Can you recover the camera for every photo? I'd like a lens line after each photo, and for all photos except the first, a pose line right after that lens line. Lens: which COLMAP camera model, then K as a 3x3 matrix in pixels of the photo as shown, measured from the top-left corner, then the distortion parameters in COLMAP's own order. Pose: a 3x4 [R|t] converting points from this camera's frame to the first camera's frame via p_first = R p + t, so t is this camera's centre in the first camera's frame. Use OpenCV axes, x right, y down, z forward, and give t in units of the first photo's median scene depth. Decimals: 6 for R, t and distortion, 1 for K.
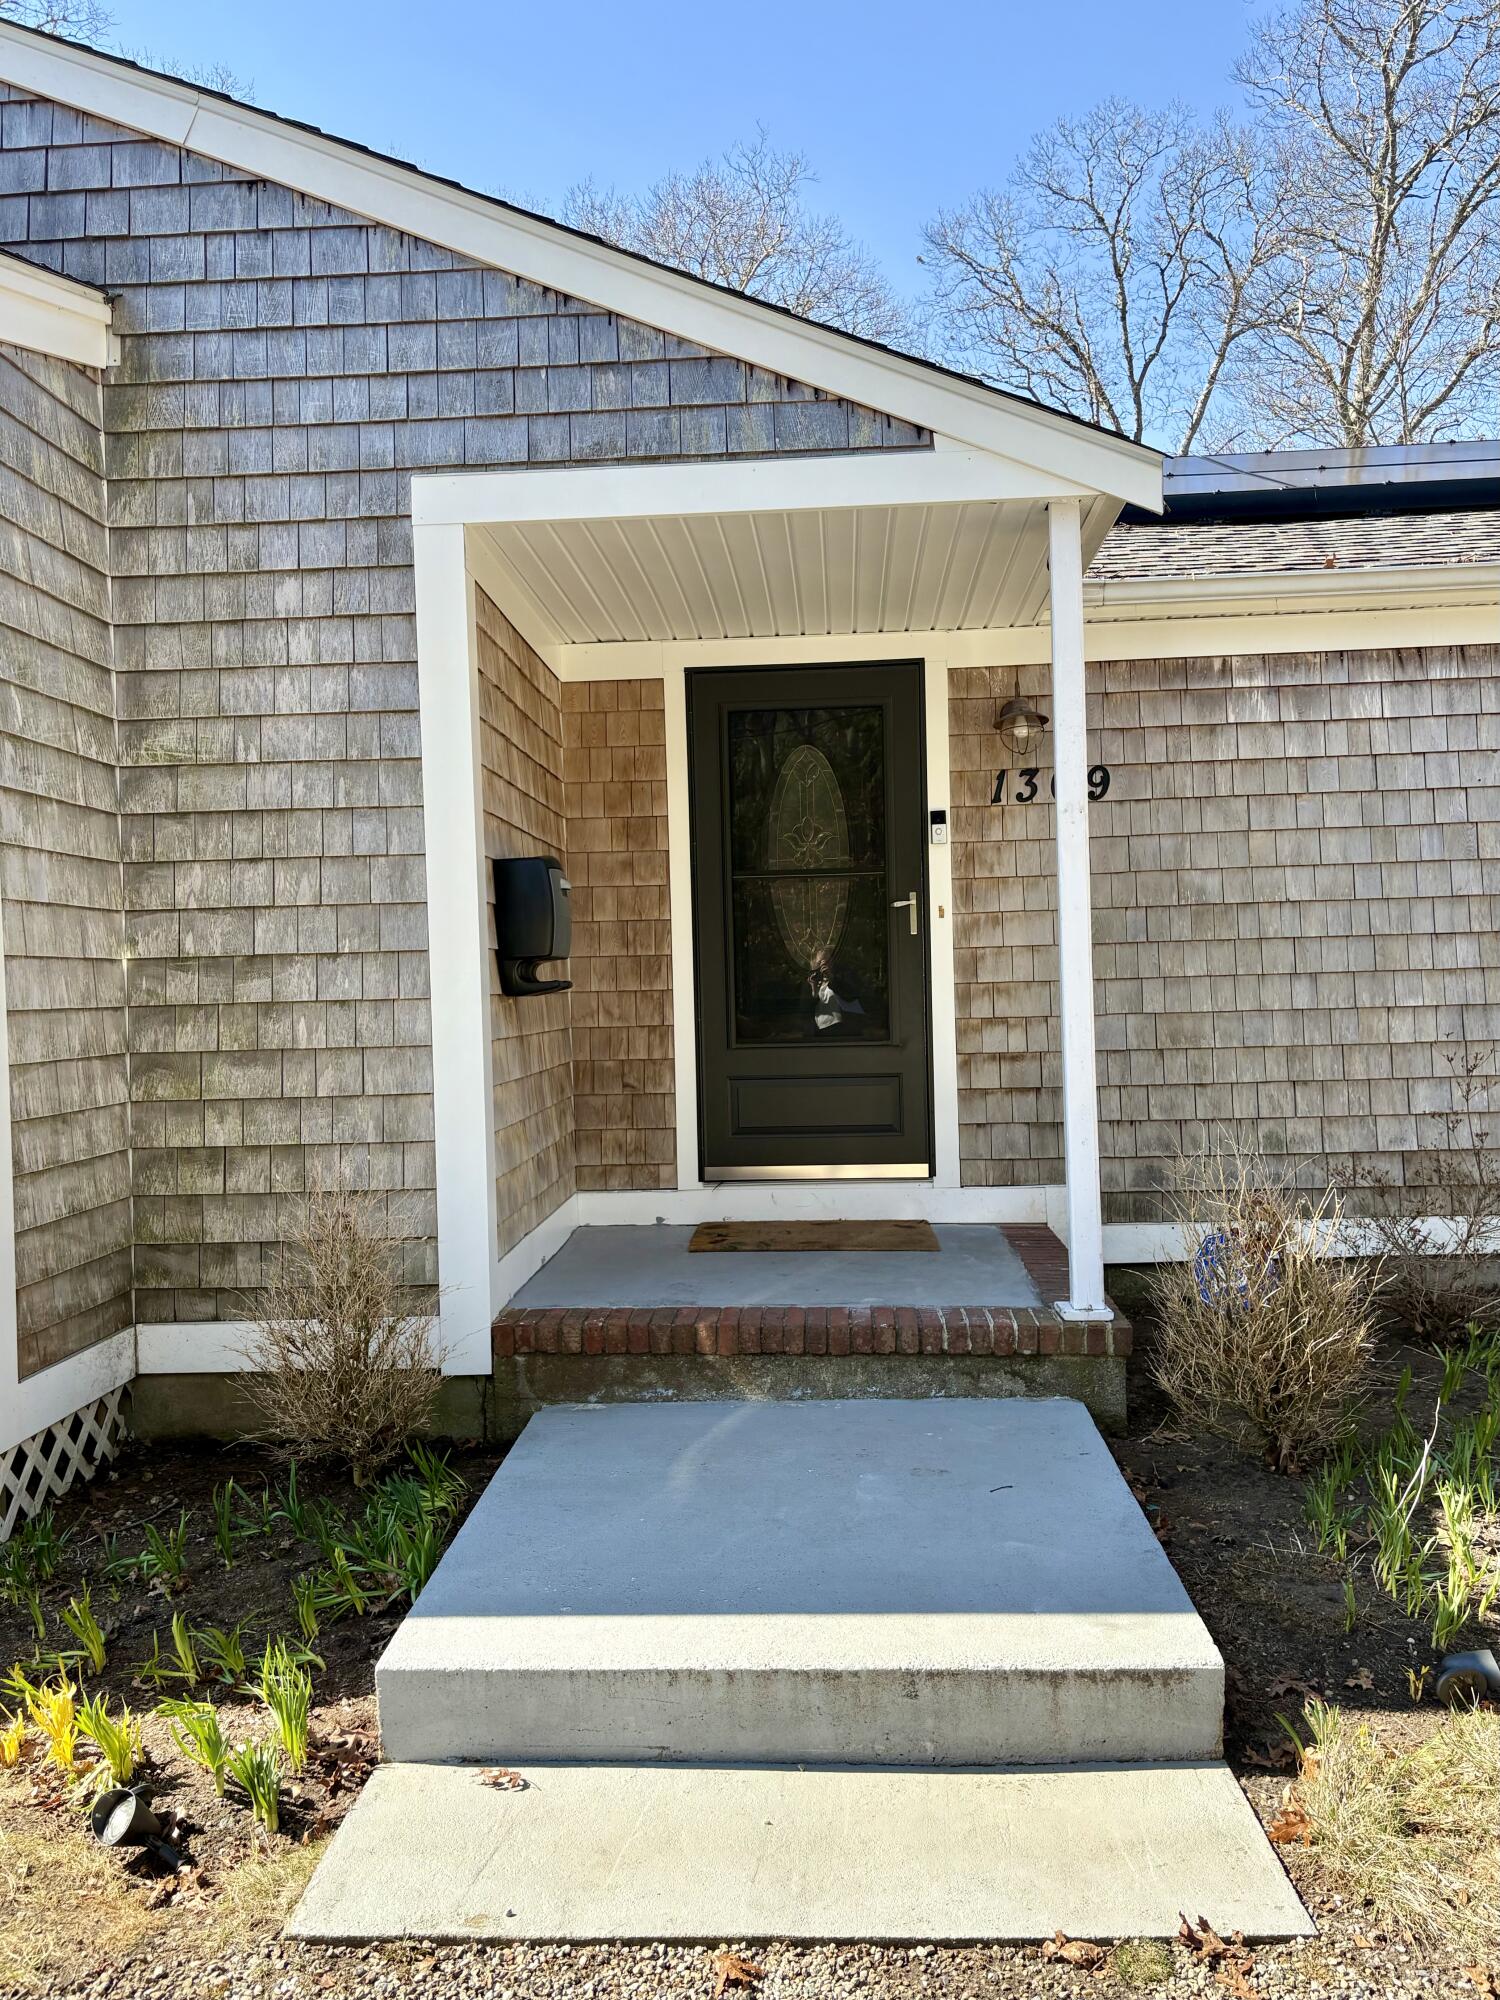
lens RADIAL K [[1569.7, 0, 750.0], [0, 1569.7, 1000.0], [0, 0, 1]] dist [0.074085, 0.001010]
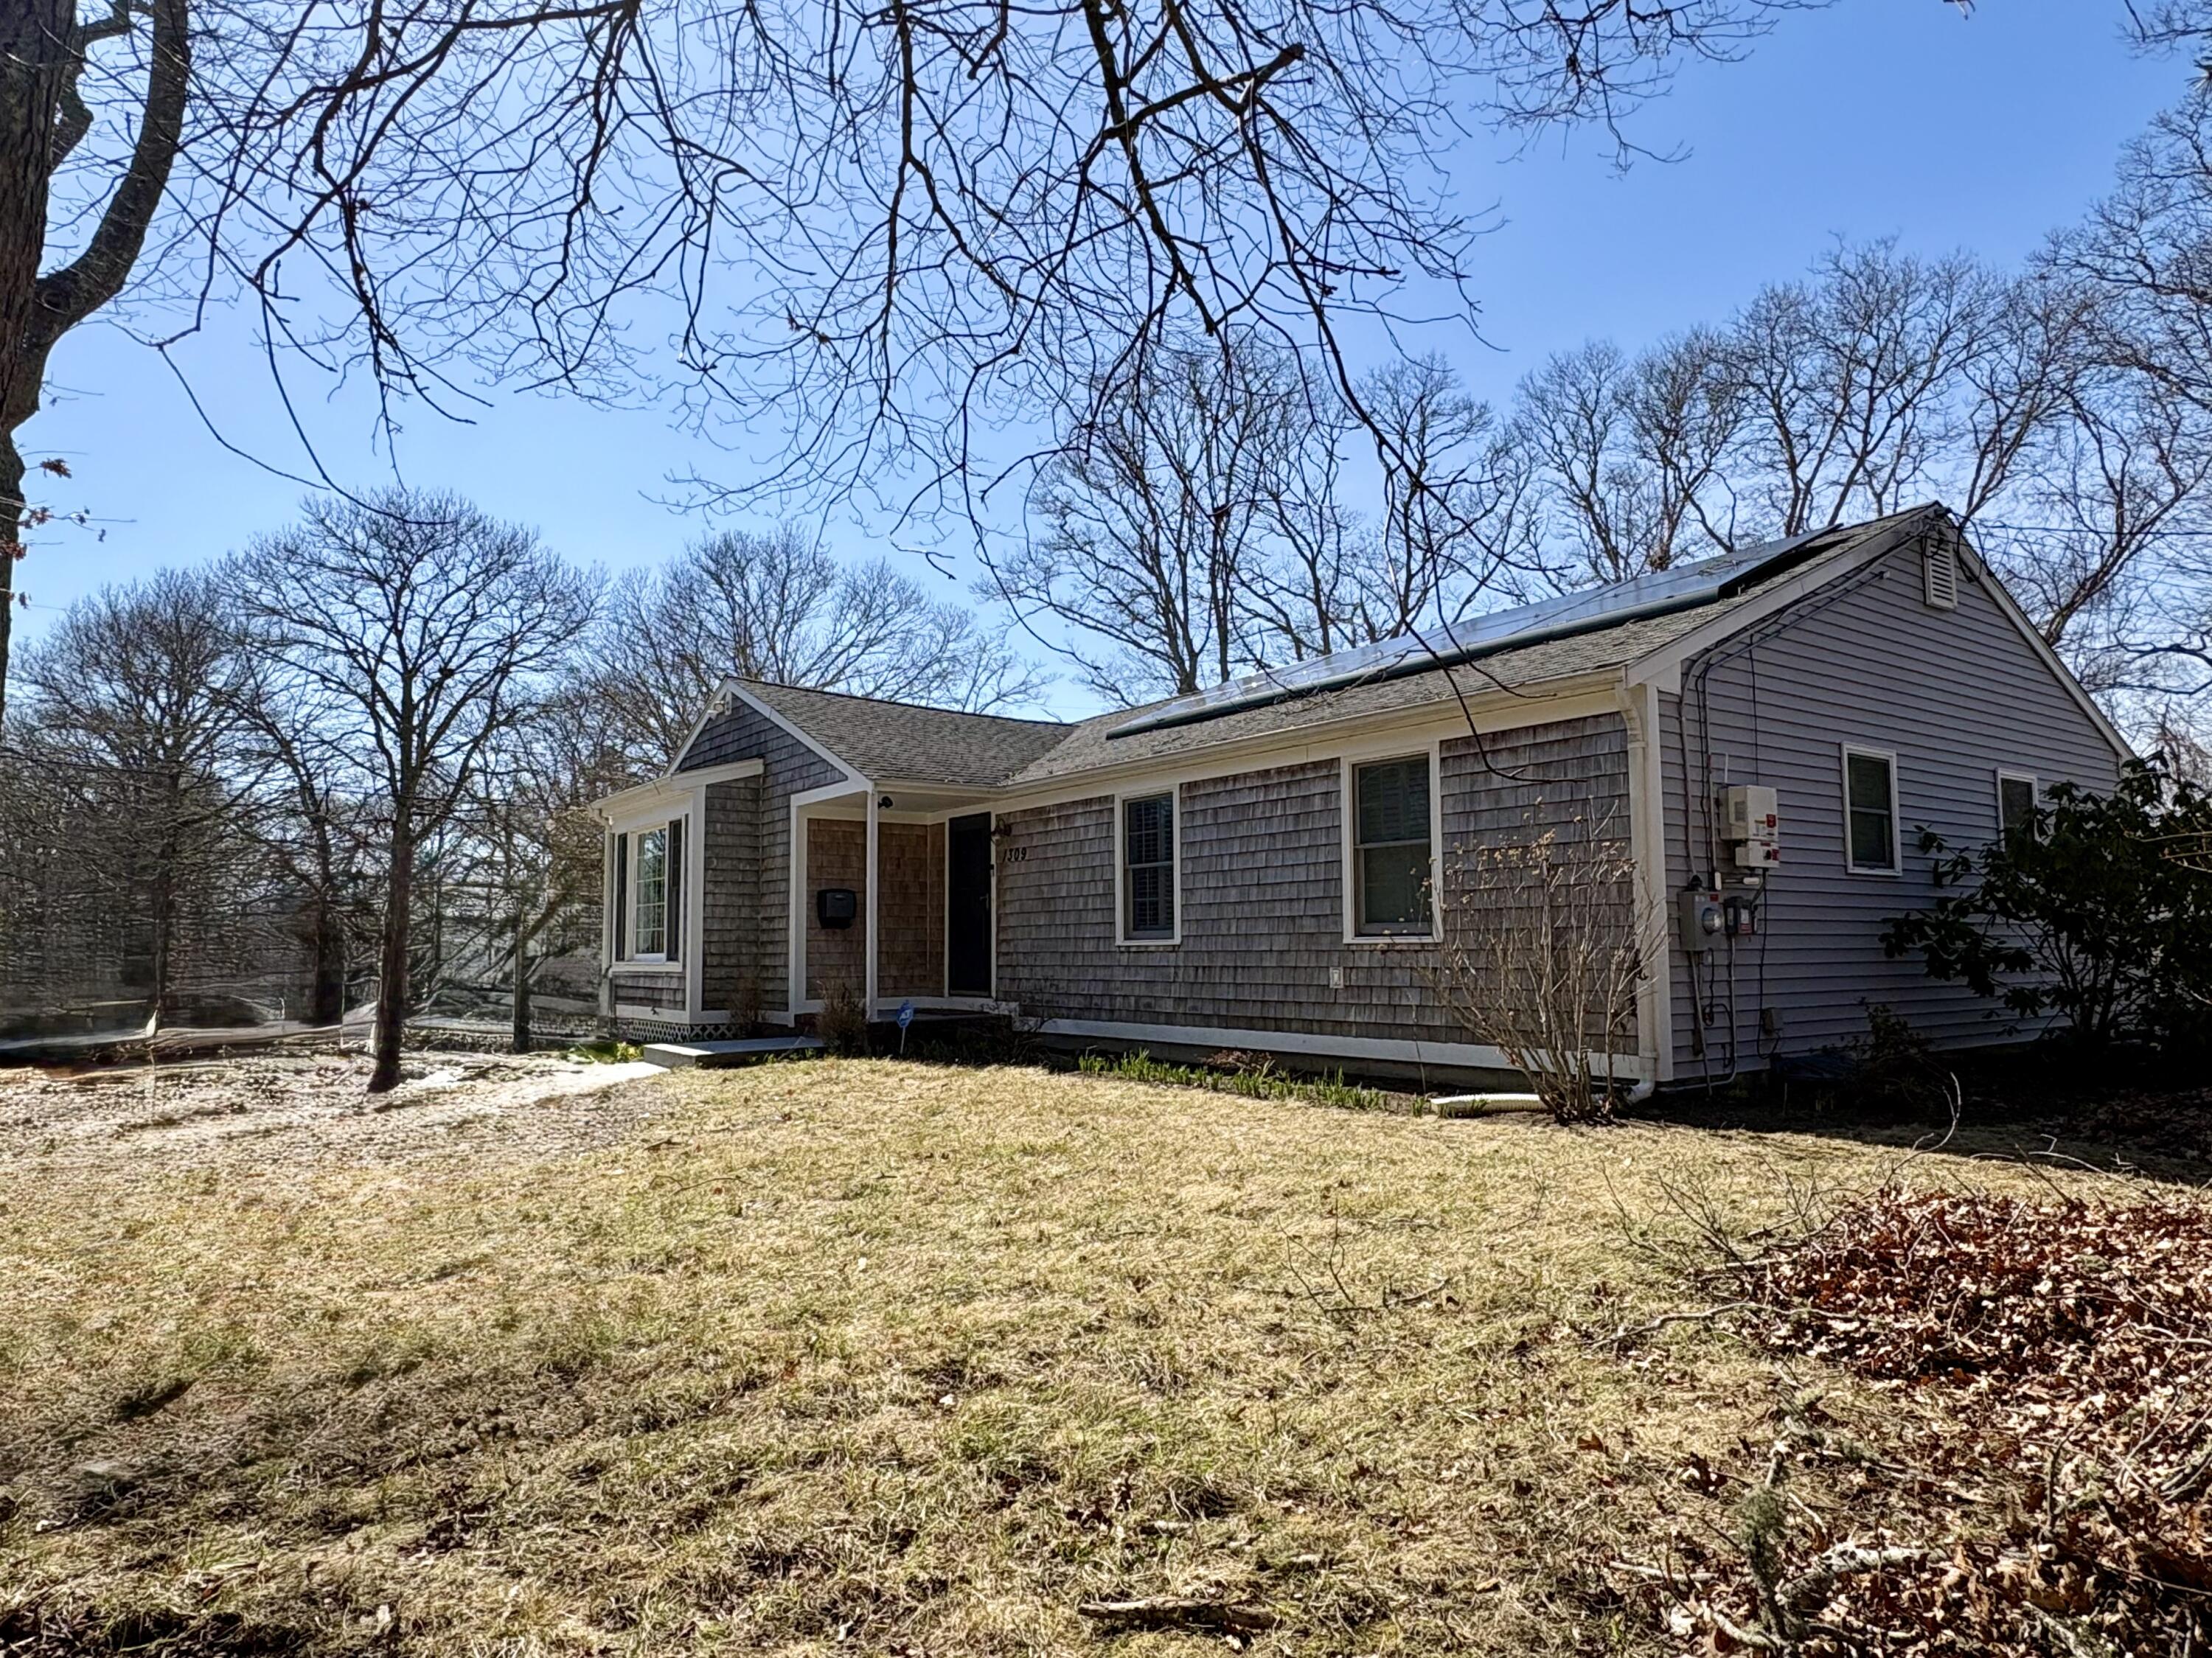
lens RADIAL K [[1314.4, 0, 1106.0], [0, 1314.4, 829.0], [0, 0, 1]] dist [0.000173, 0.000037]
pose [[0.613019, -0.046021, -0.788727, 2.876985], [-0.020235, 0.997060, -0.073904, -0.021411], [0.789809, 0.061264, 0.610286, -0.375464]]
